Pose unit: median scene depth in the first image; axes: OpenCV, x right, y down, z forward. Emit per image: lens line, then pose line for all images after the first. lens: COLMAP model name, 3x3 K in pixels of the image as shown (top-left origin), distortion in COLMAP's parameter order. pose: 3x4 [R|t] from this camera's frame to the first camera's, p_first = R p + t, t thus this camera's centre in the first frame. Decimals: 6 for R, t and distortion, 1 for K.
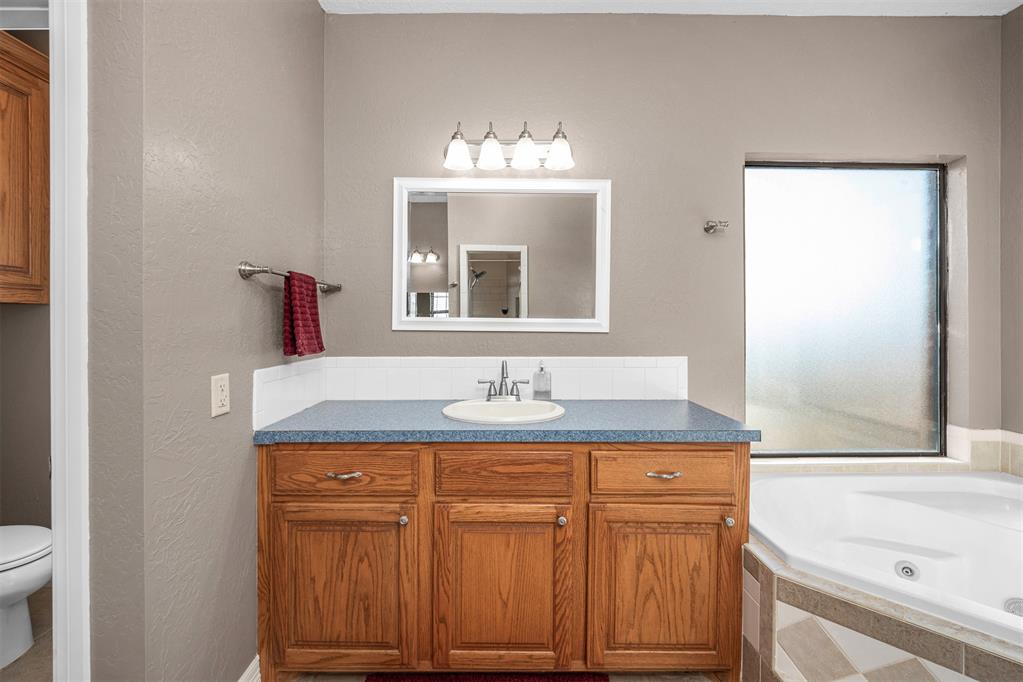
lens RADIAL K [[422.8, 0, 500.7], [0, 422.8, 322.3], [0, 0, 1]] dist [-0.002406, 0.000342]
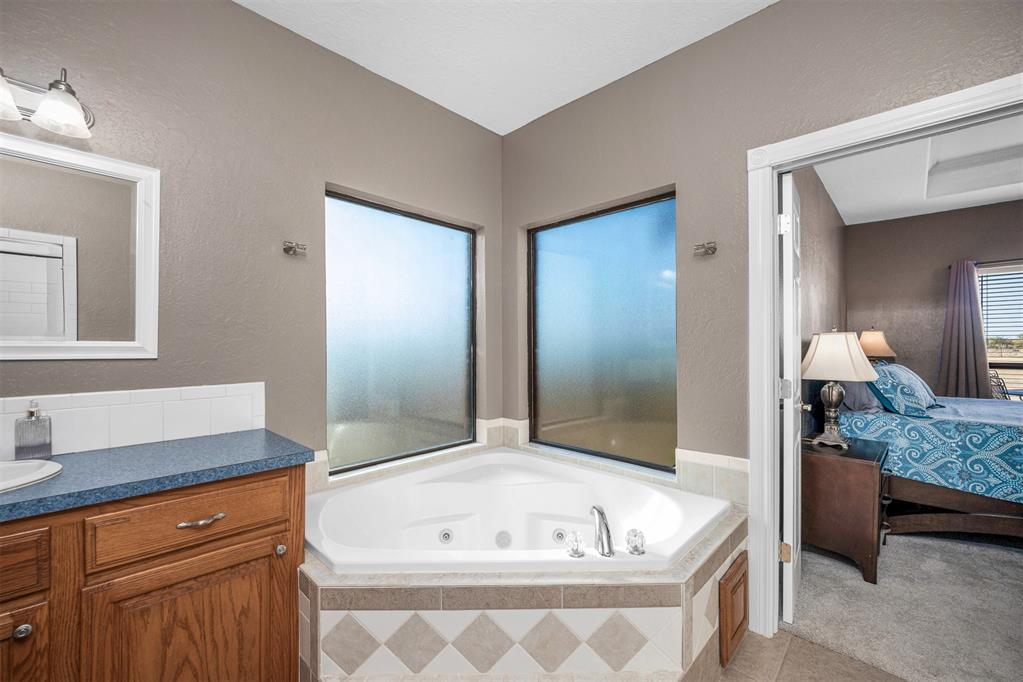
lens RADIAL K [[422.8, 0, 504.0], [0, 422.8, 345.8], [0, 0, 1]] dist [-0.002406, 0.000342]
pose [[0.702844, -0.003681, 0.711334, 0.198302], [0.001315, 0.999992, 0.003875, -0.003208], [-0.711343, -0.001788, 0.702843, -0.053377]]
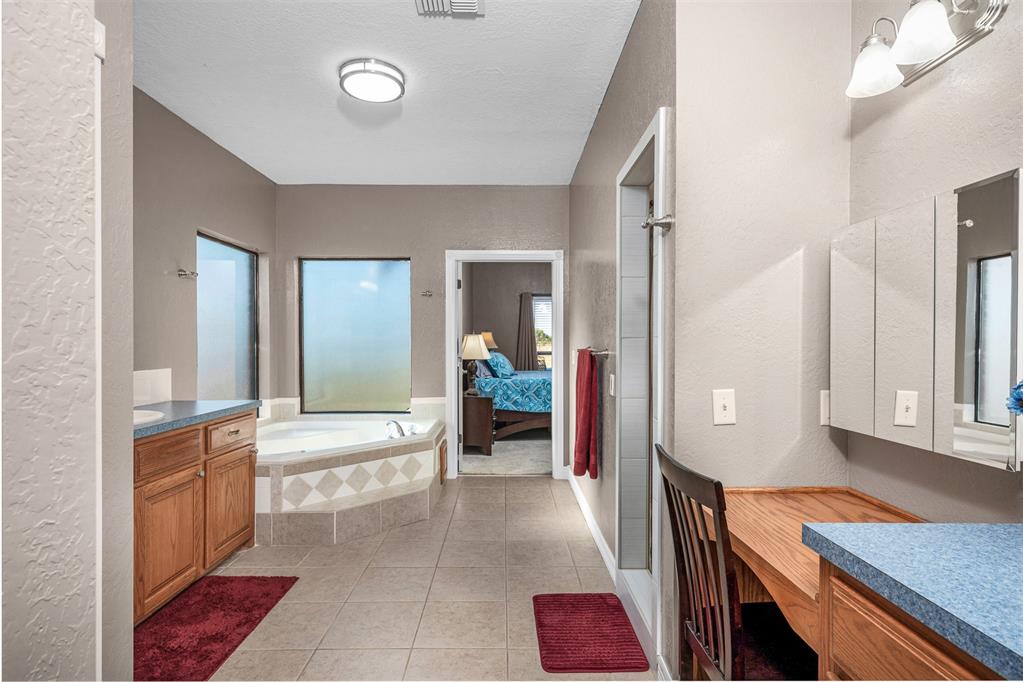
lens RADIAL K [[519.2, 0, 511.4], [0, 519.2, 344.6], [0, 0, 1]] dist [0.001262, 0.000073]
pose [[0.004829, -0.008027, 0.999956, -1.617713], [0.005820, 0.999951, 0.007999, -0.001353], [-0.999971, 0.005781, 0.004876, -0.112238]]
